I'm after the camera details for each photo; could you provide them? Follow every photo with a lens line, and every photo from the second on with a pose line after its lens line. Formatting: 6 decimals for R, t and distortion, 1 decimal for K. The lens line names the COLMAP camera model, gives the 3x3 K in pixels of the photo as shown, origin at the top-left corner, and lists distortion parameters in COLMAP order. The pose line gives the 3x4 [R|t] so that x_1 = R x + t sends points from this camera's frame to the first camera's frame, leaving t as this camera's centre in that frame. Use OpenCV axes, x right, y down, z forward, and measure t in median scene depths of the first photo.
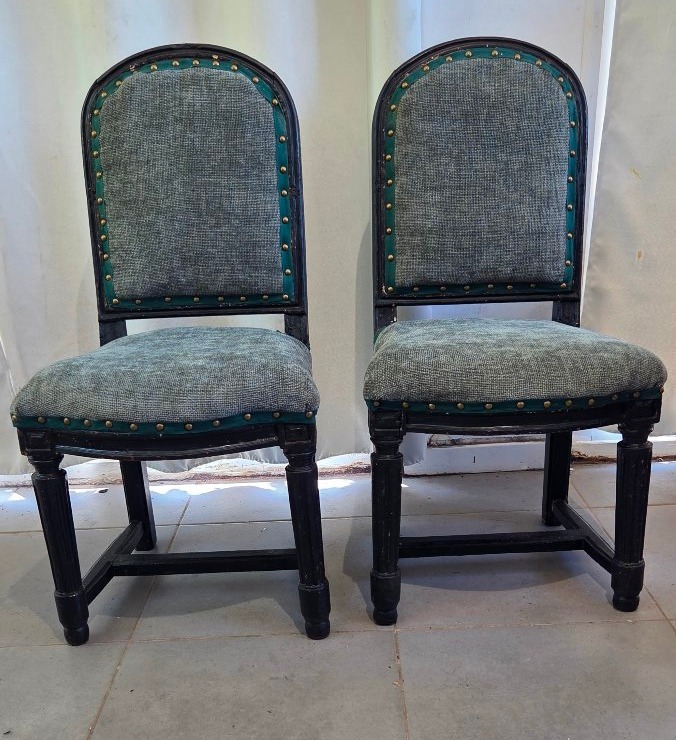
lens RADIAL K [[591.2, 0, 341.1], [0, 591.2, 437.7], [0, 0, 1]] dist [0.006377, -0.001536]
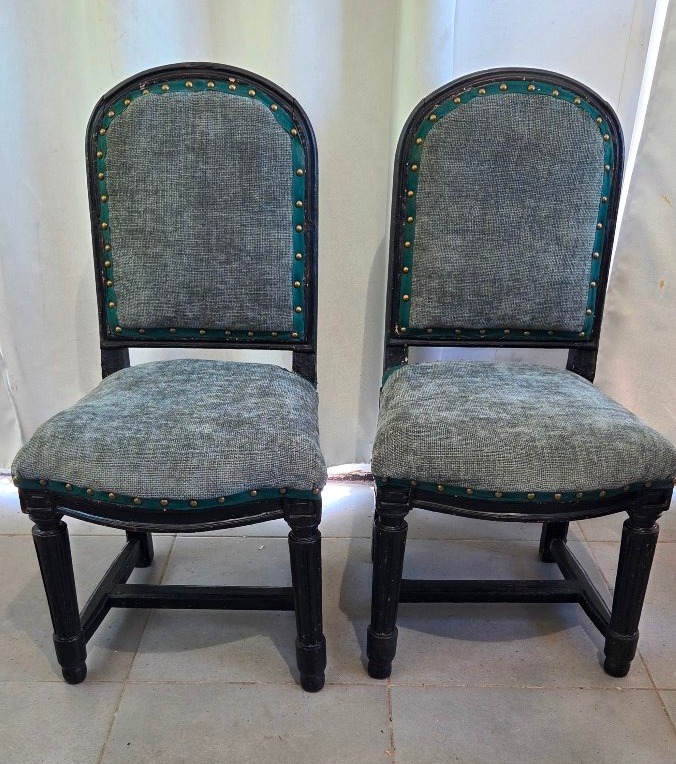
lens RADIAL K [[597.4, 0, 338.9], [0, 597.4, 424.4], [0, 0, 1]] dist [0.005228, 0.000449]
pose [[0.998602, 0.052205, 0.008237, -0.023575], [-0.052731, 0.994647, 0.088860, -0.189856], [-0.003554, -0.089170, 0.996010, 0.015241]]
